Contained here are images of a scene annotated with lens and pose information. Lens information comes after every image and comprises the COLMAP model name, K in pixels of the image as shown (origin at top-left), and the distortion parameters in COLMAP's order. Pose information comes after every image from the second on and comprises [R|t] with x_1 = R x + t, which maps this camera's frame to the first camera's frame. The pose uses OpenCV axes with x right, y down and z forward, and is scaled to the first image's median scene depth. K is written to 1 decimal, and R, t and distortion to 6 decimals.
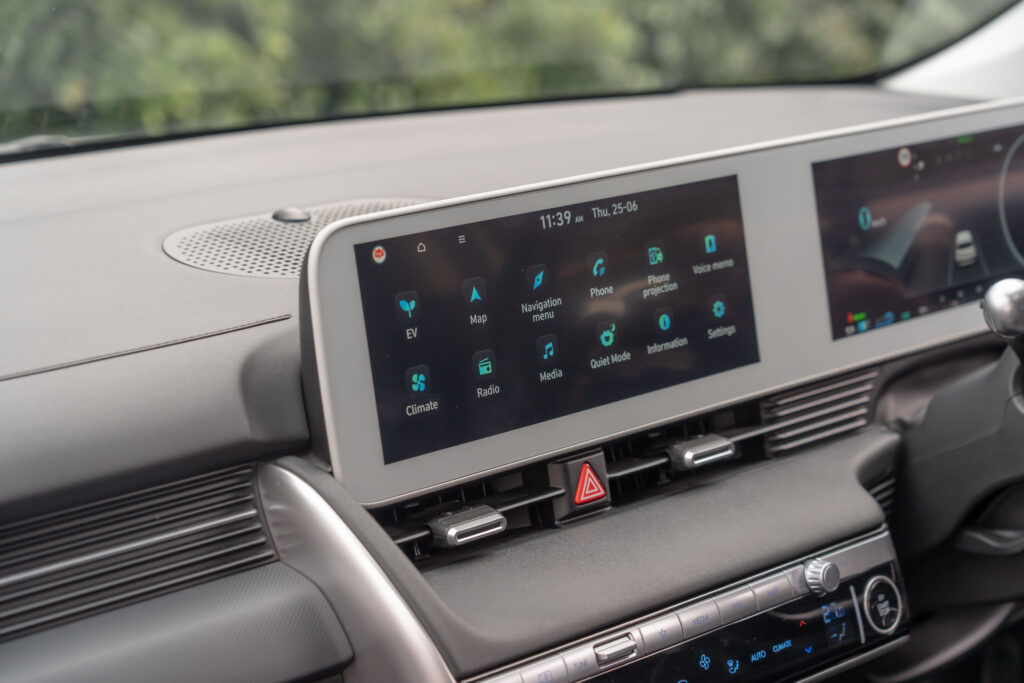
lens RADIAL K [[2304.9, 0, 560.7], [0, 2304.9, 349.5], [0, 0, 1]] dist [0.088078, 0.000000]
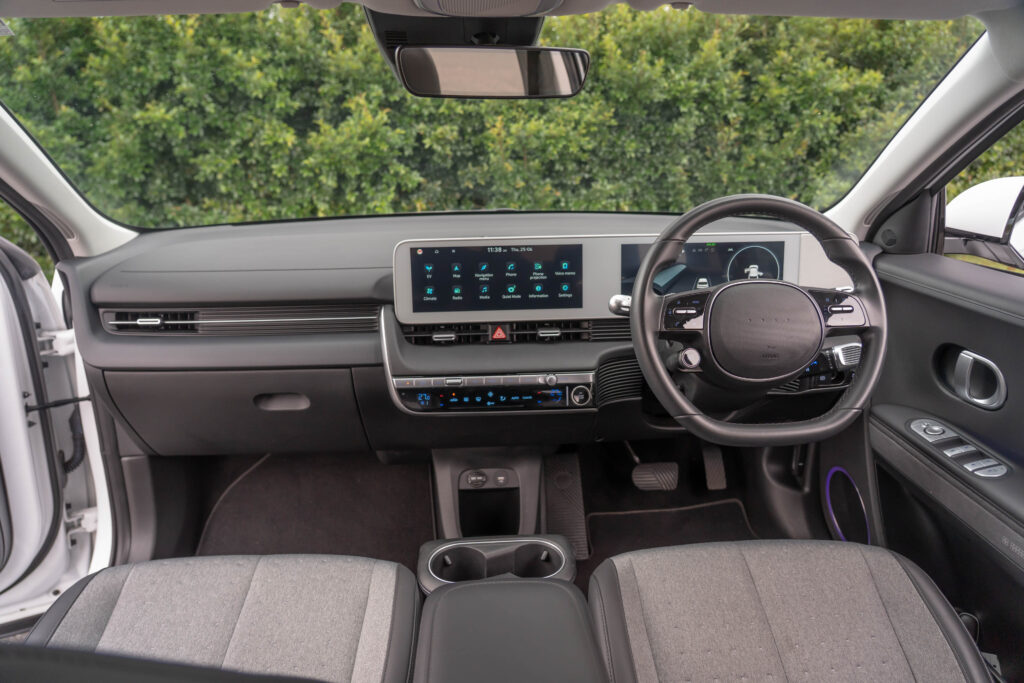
lens RADIAL K [[686.8, 0, 525.1], [0, 686.8, 337.5], [0, 0, 1]] dist [-0.025139, 0.014970]
pose [[0.753522, 0.222806, -0.618516, 0.624161], [-0.154893, 0.974502, 0.162339, -0.095695], [0.638915, -0.026522, 0.768820, 0.285253]]
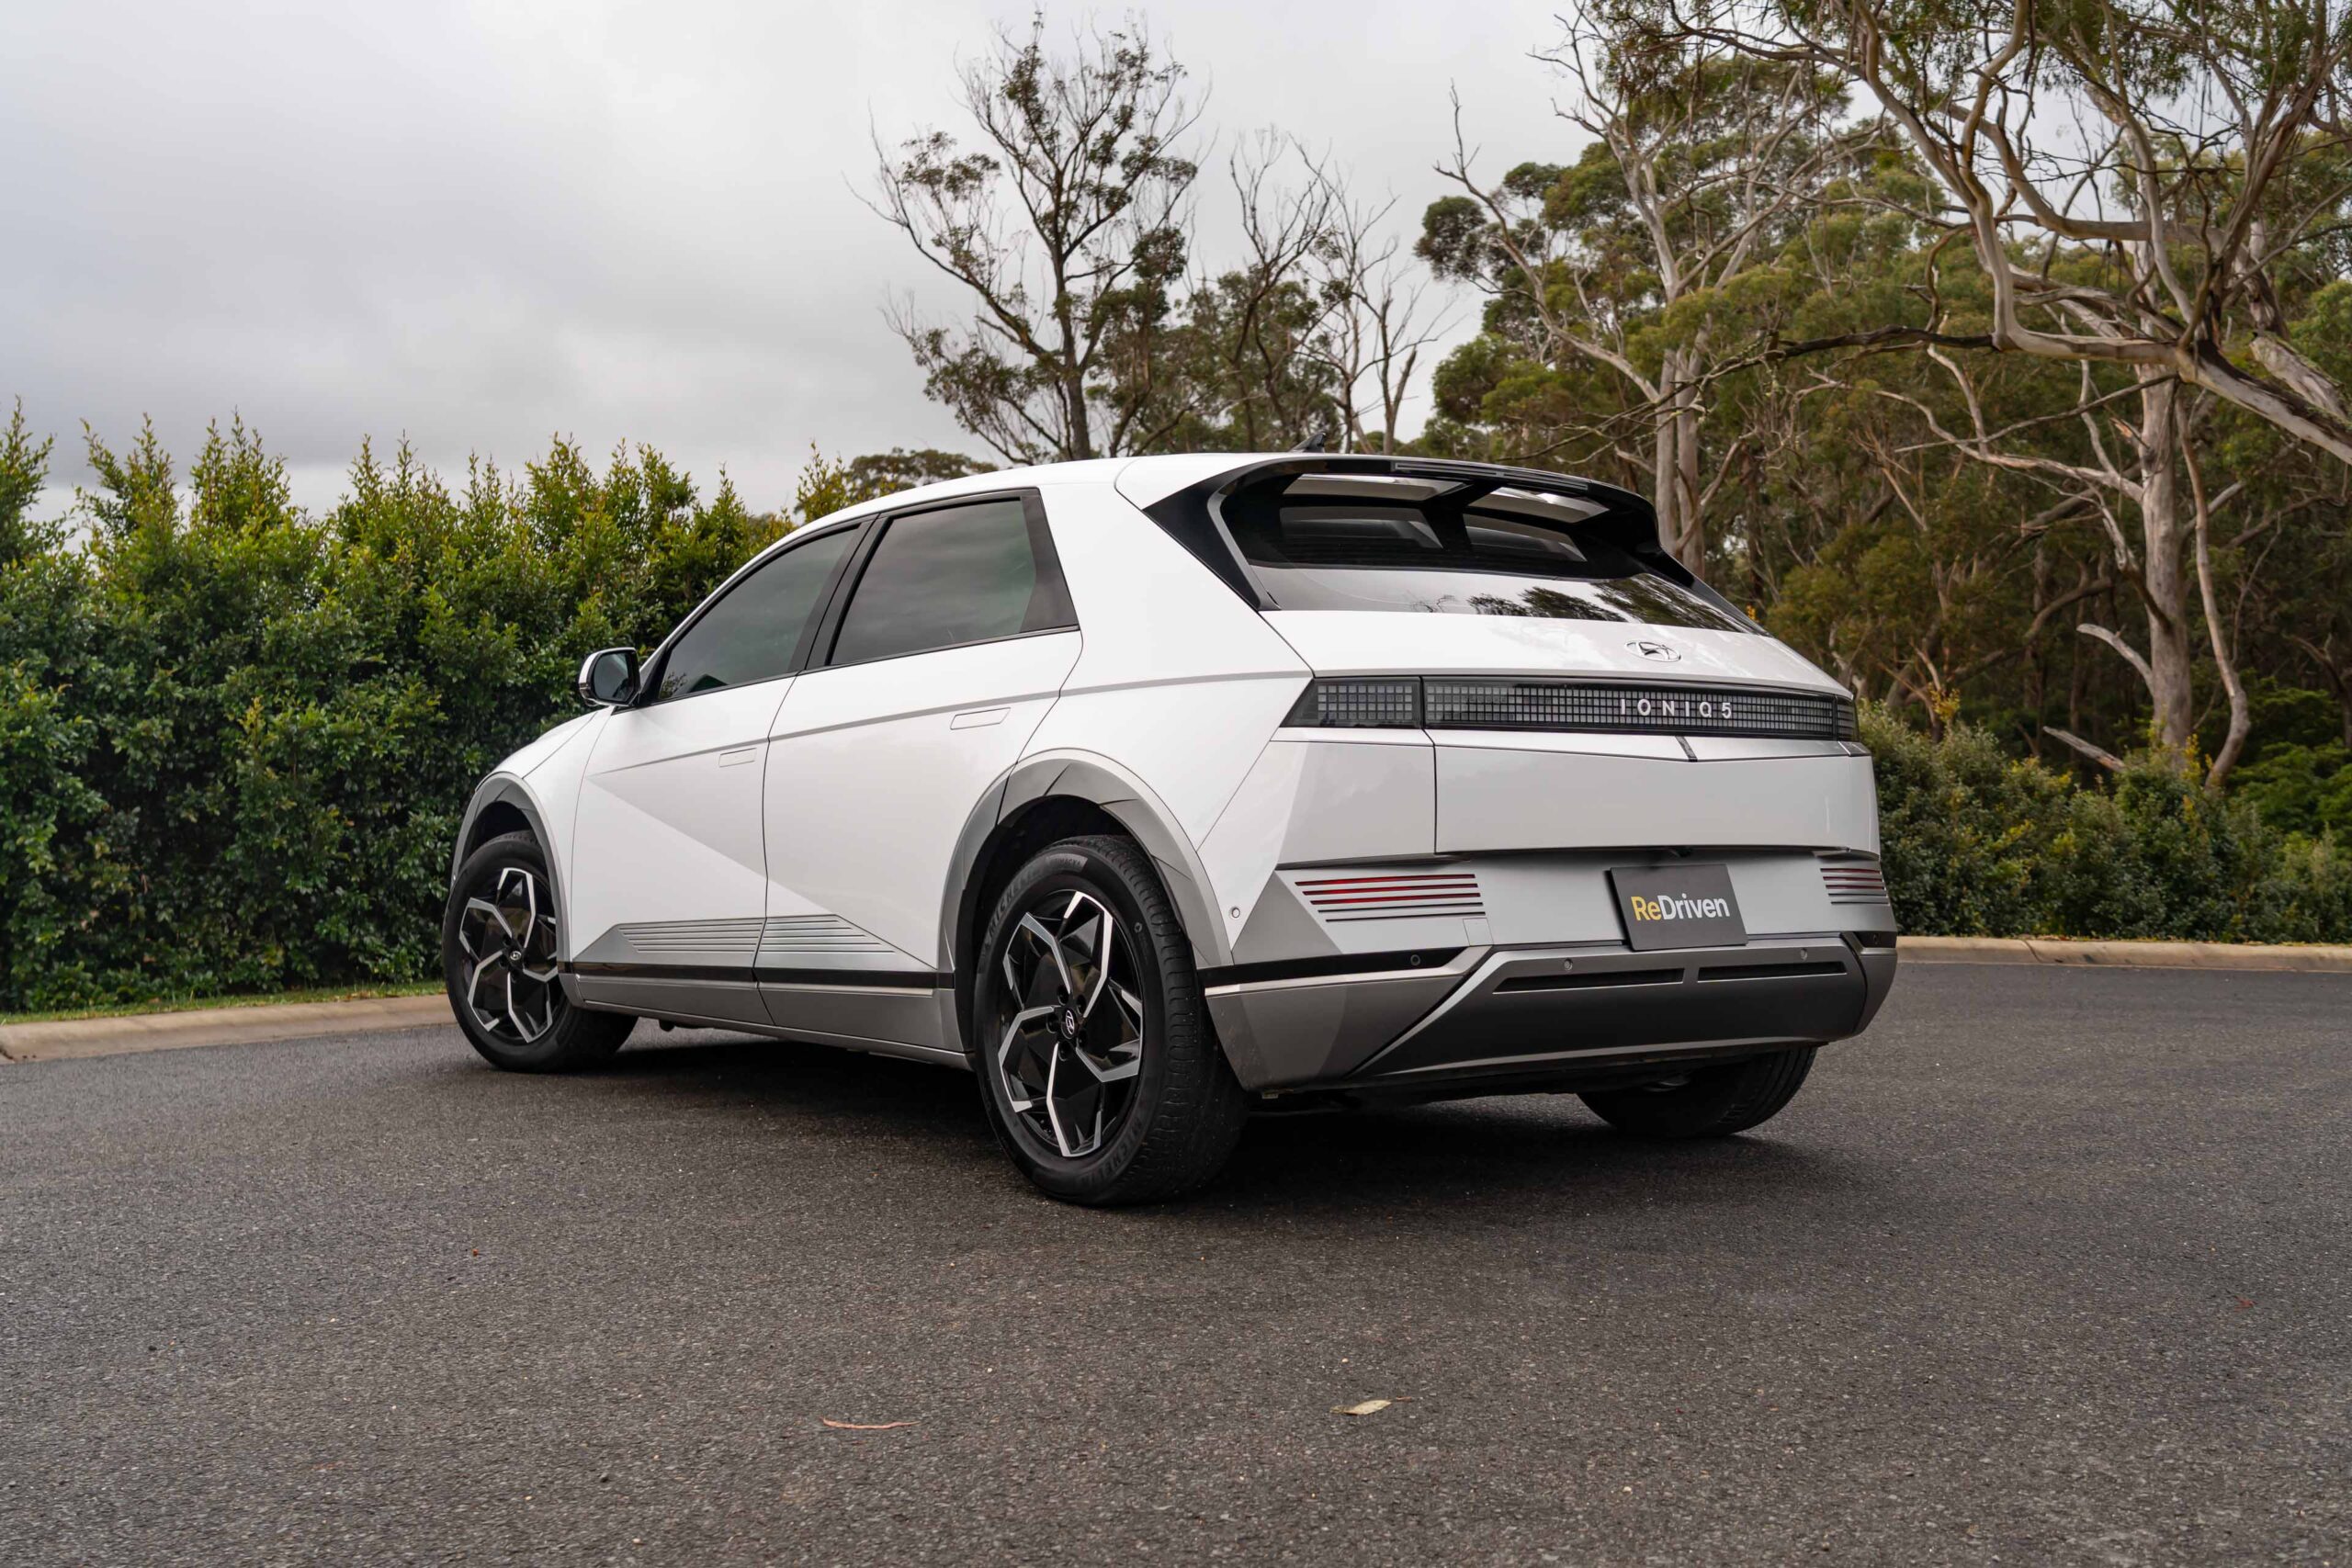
lens RADIAL K [[2425.4, 0, 1163.8], [0, 2425.4, 741.0], [0, 0, 1]] dist [0.012006, 0.000000]
pose [[0.950420, 0.001852, -0.310963, 3.488183], [-0.080403, 0.967442, -0.239982, 1.230250], [0.300394, 0.253086, 0.919625, -3.576057]]
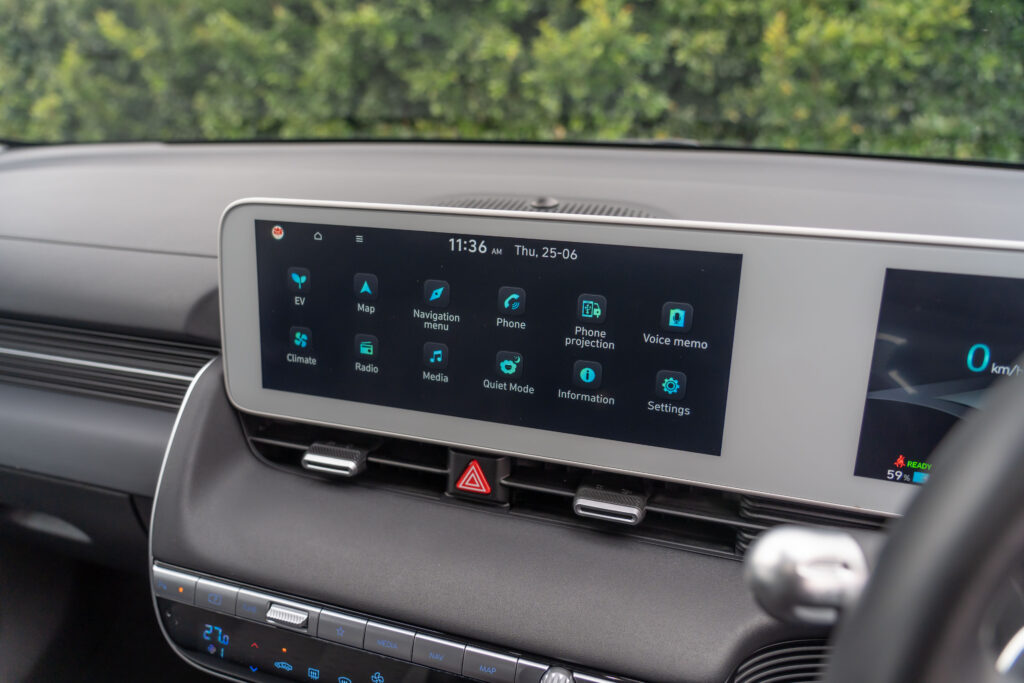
lens RADIAL K [[737.3, 0, 515.6], [0, 737.3, 338.0], [0, 0, 1]] dist [0.003358, -0.002293]
pose [[0.440595, 0.352835, -0.825459, 0.296721], [-0.195733, 0.935156, 0.295250, -0.118120], [0.876107, 0.031484, 0.481087, 0.829898]]
